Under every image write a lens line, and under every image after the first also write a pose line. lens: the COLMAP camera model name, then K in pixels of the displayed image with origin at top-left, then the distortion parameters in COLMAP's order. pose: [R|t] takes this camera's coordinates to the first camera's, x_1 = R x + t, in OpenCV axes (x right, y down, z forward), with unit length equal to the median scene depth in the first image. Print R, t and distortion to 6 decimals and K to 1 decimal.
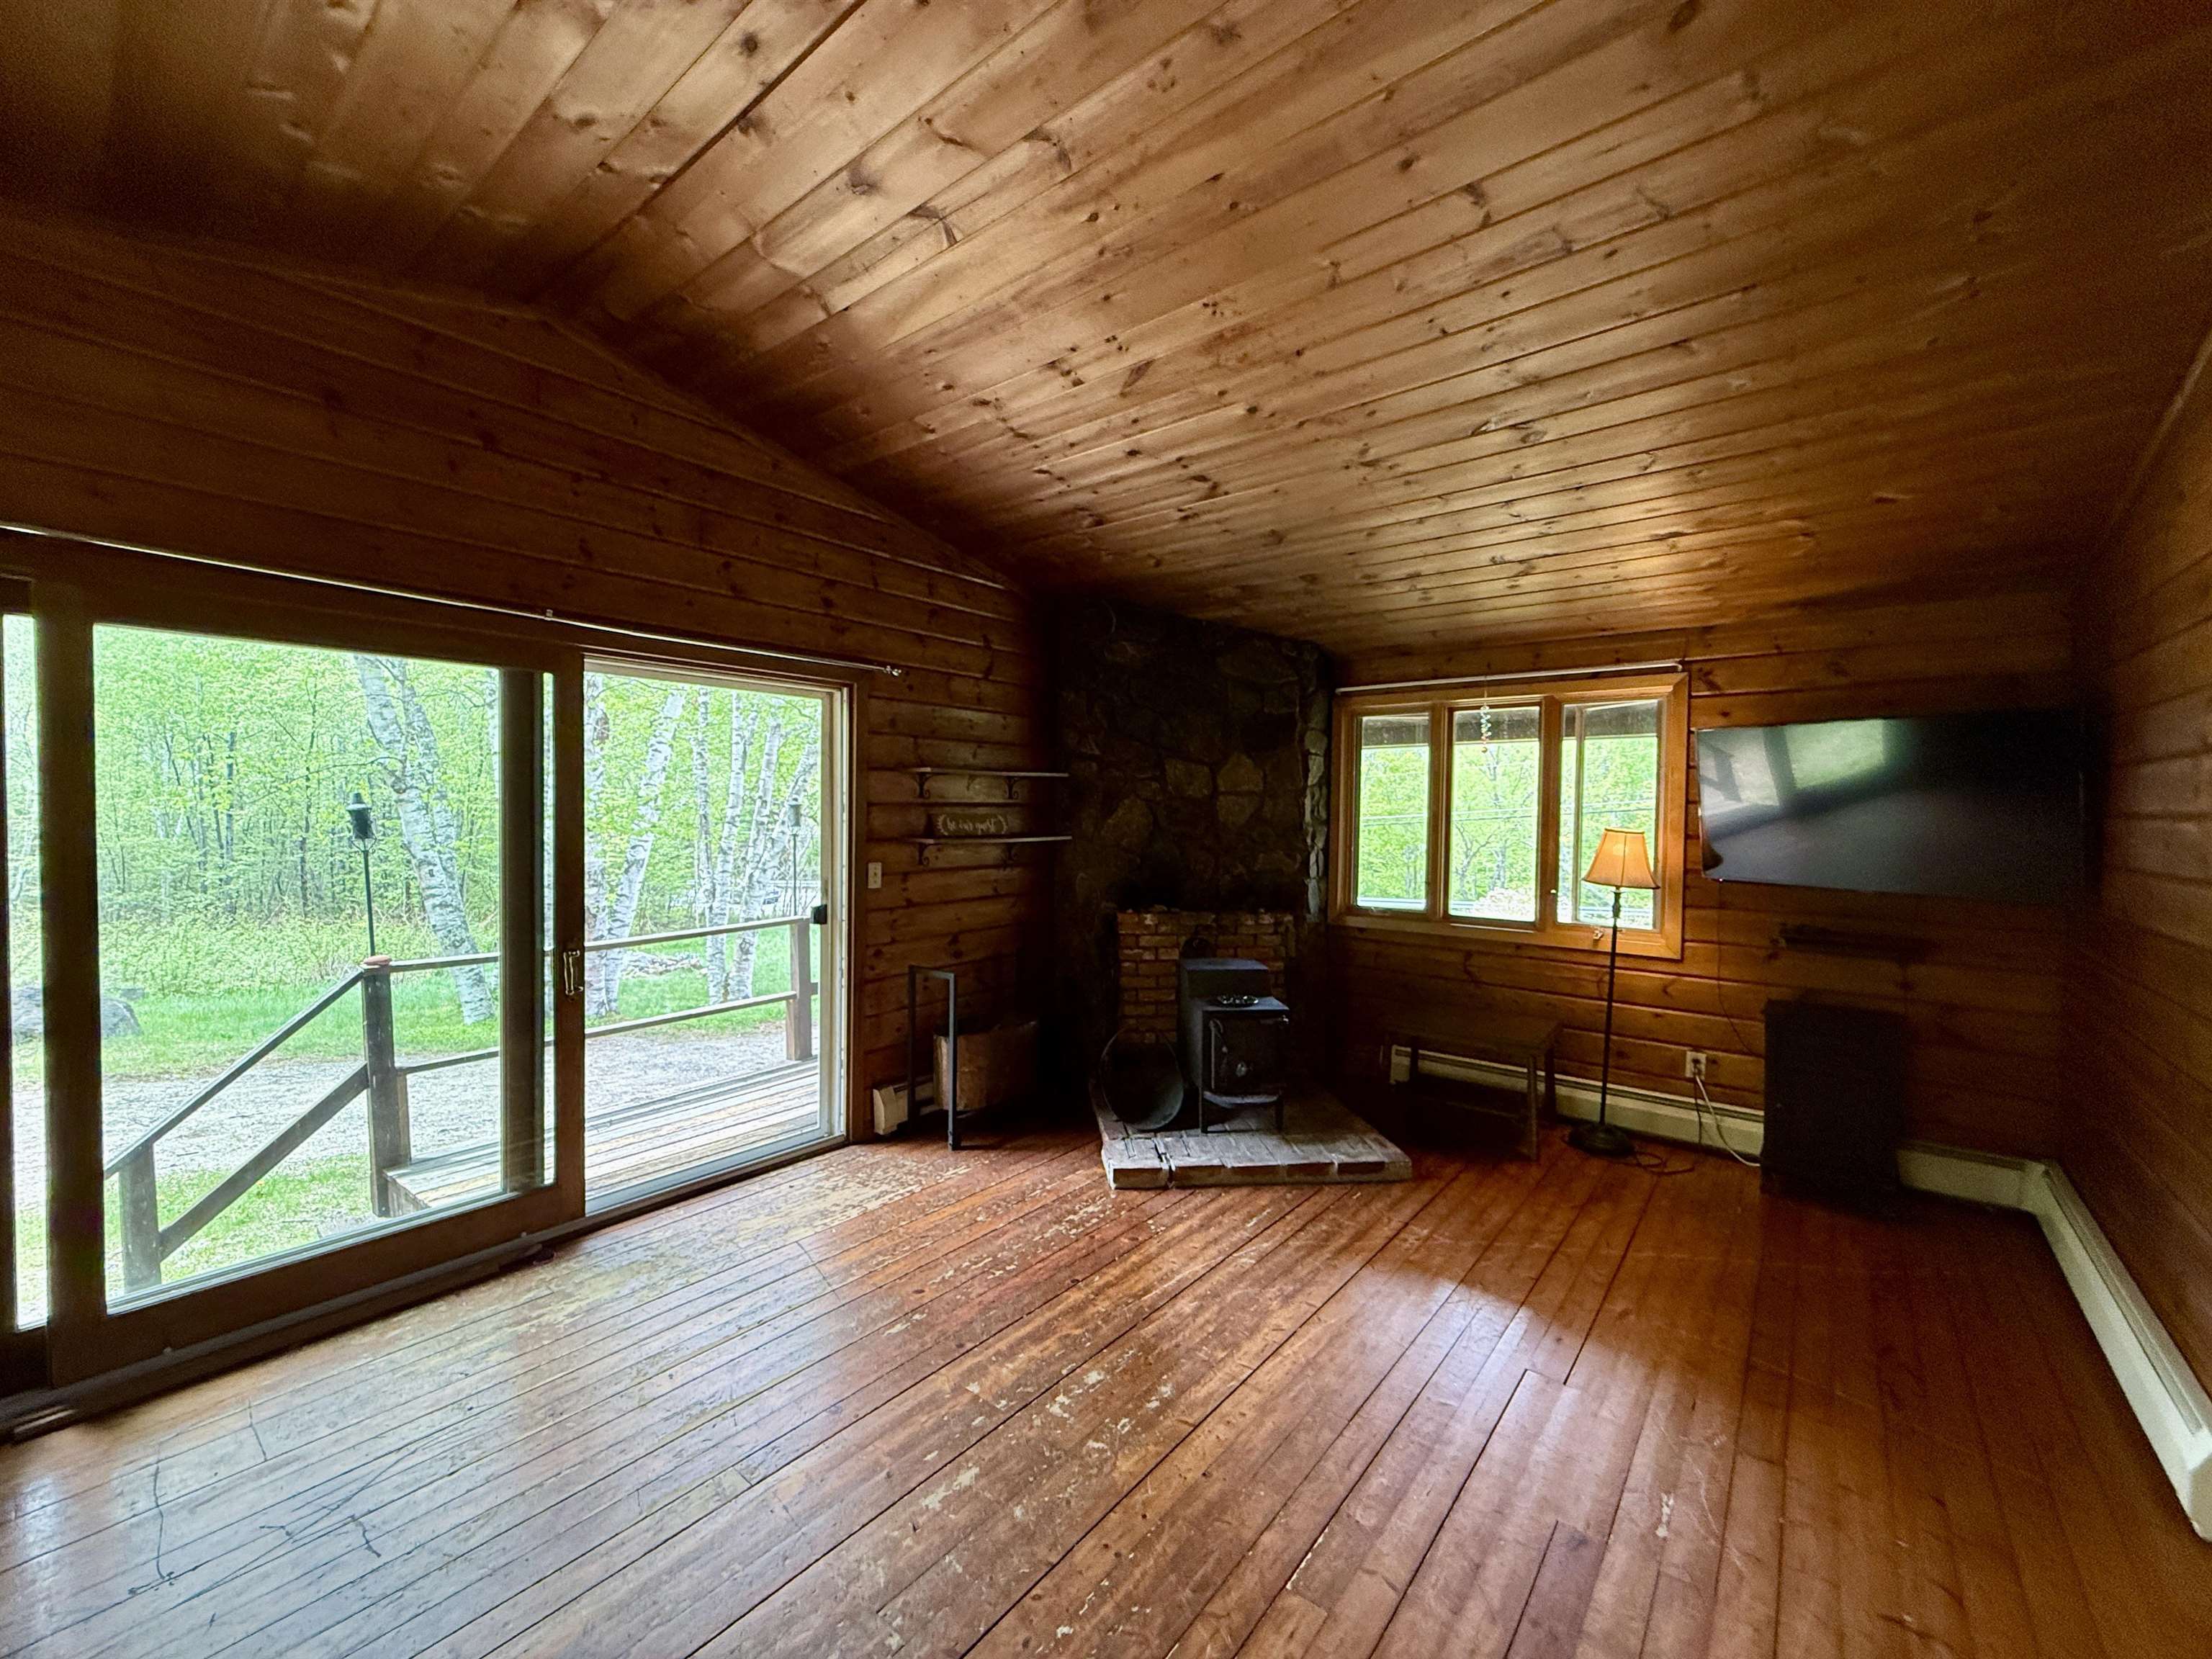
lens RADIAL K [[875.8, 0, 1107.1], [0, 875.8, 825.1], [0, 0, 1]] dist [-0.000147, -0.000428]
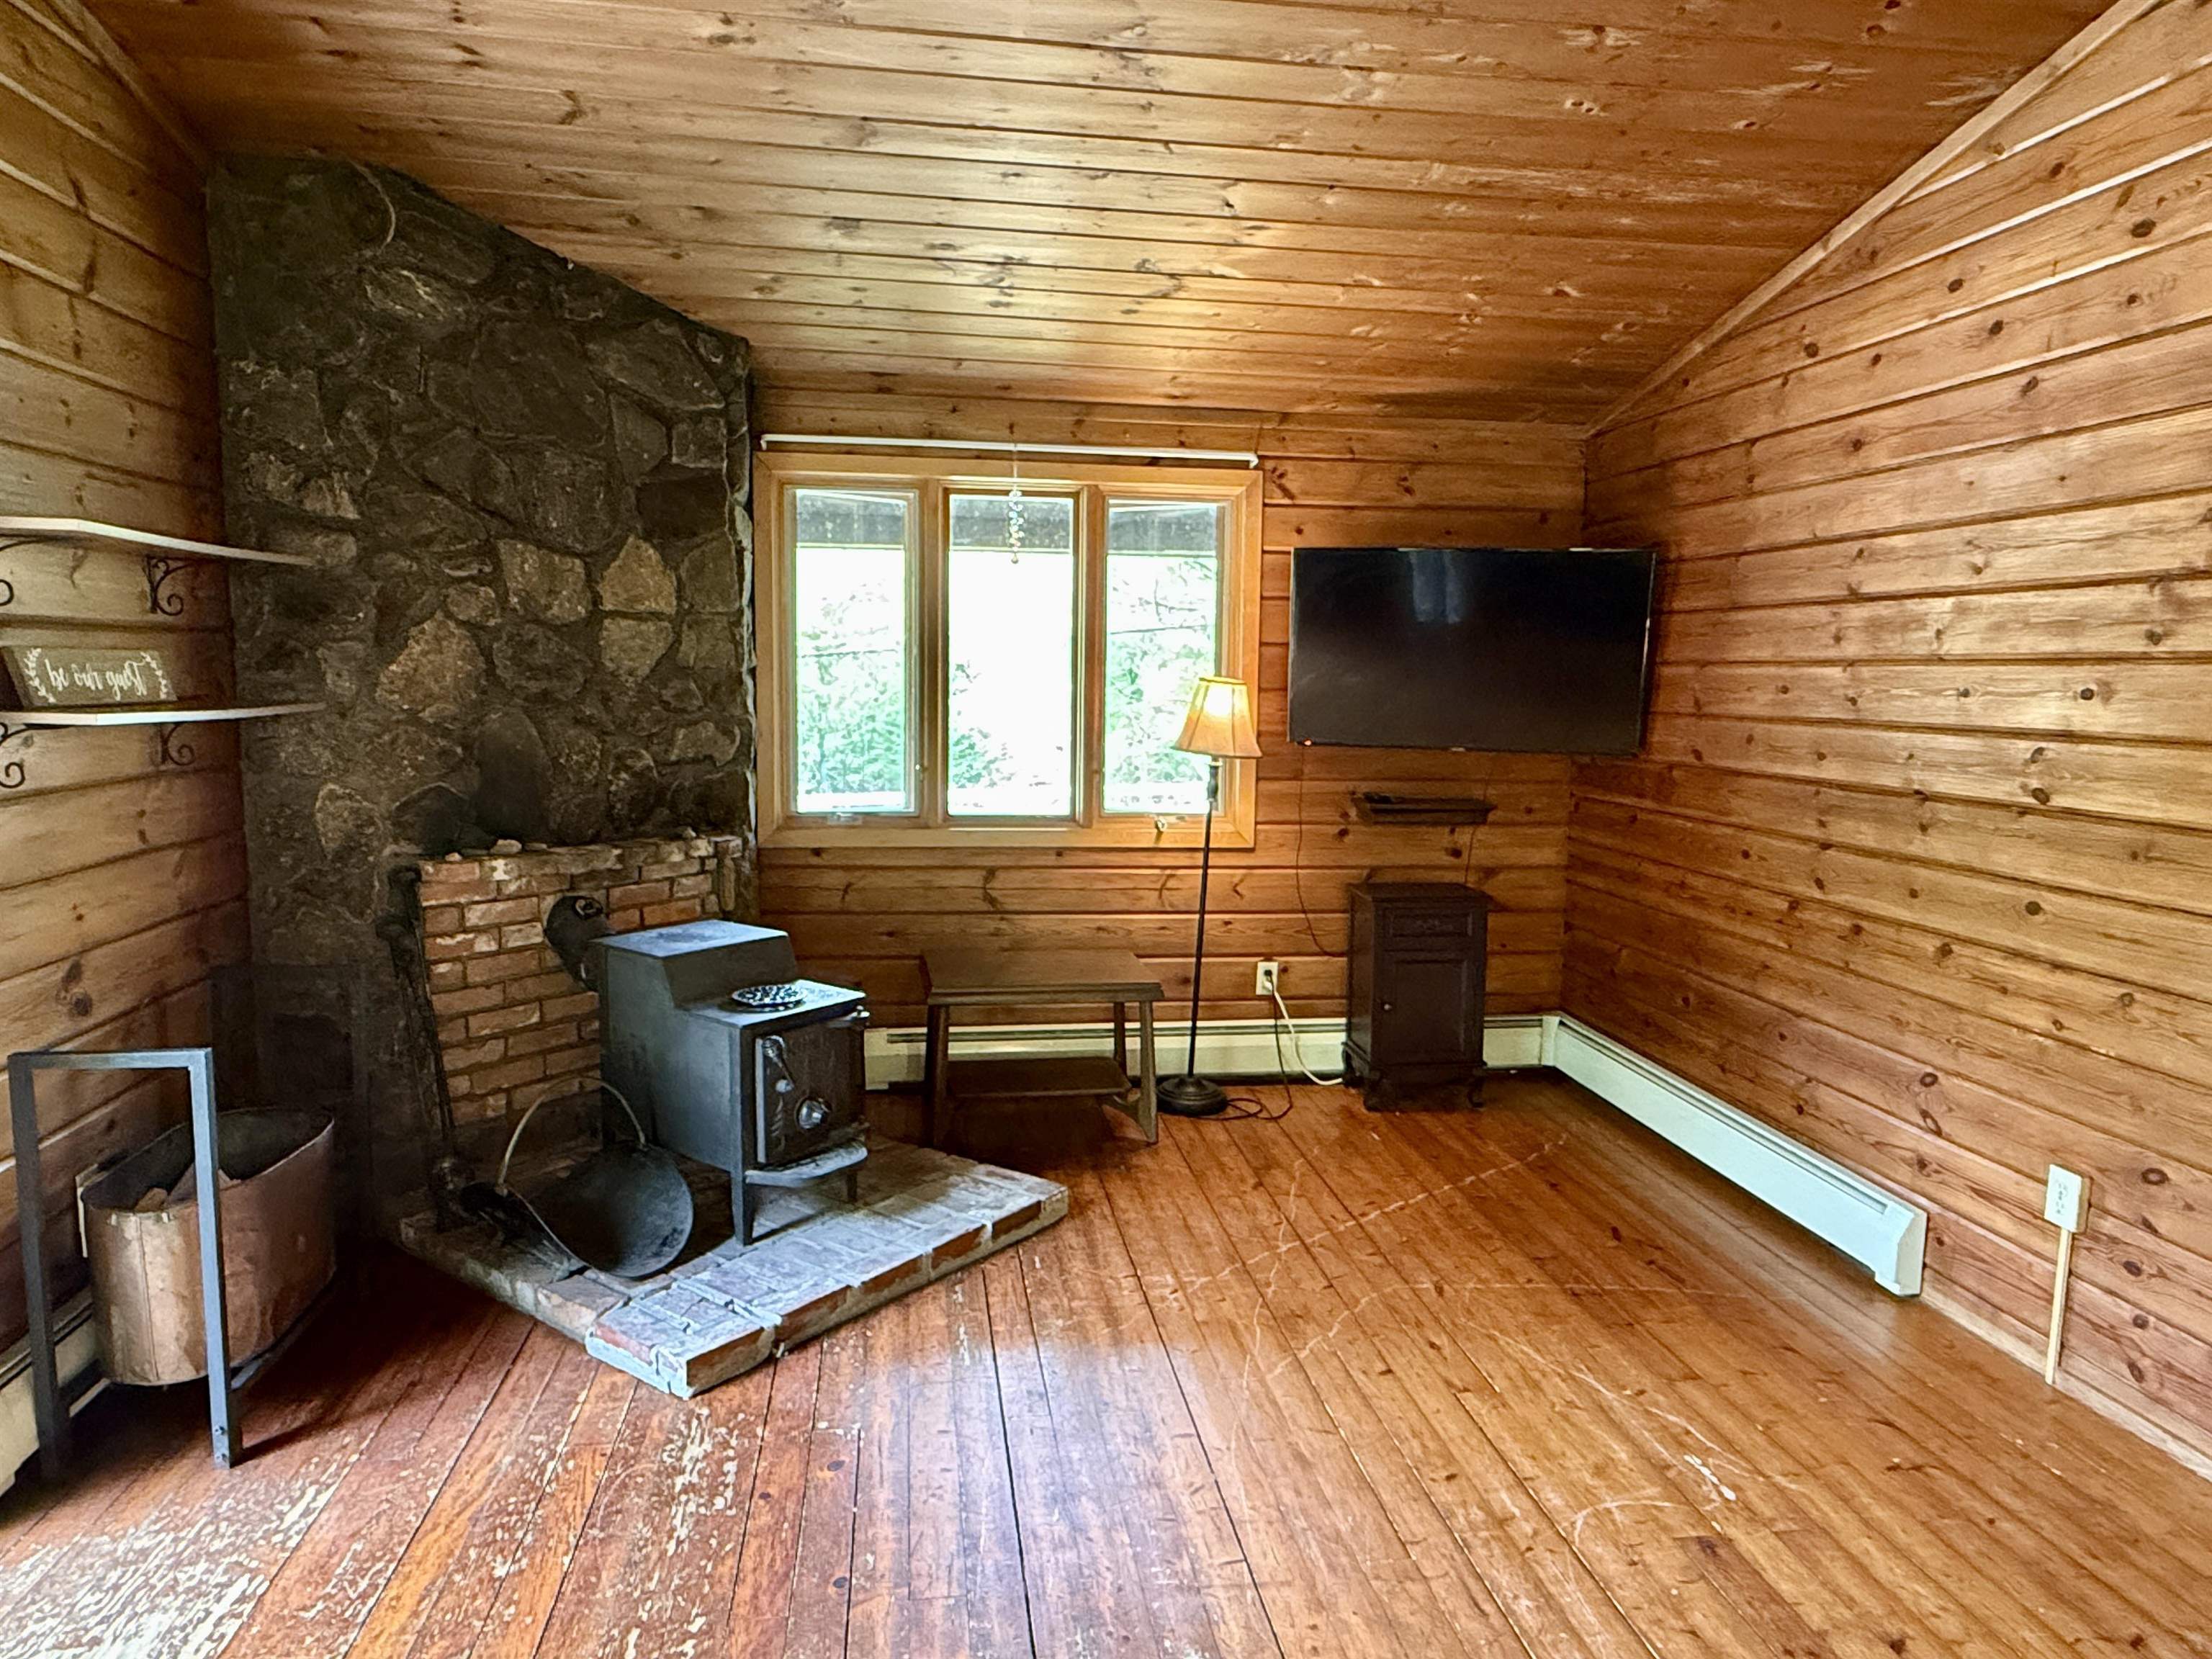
lens RADIAL K [[1389.5, 0, 1103.2], [0, 1389.5, 834.8], [0, 0, 1]] dist [-0.001049, -0.000534]
pose [[0.680566, -0.085676, 0.727661, -0.335332], [0.004678, 0.993628, 0.112616, 0.002286], [-0.732672, -0.073239, 0.676629, 0.266124]]
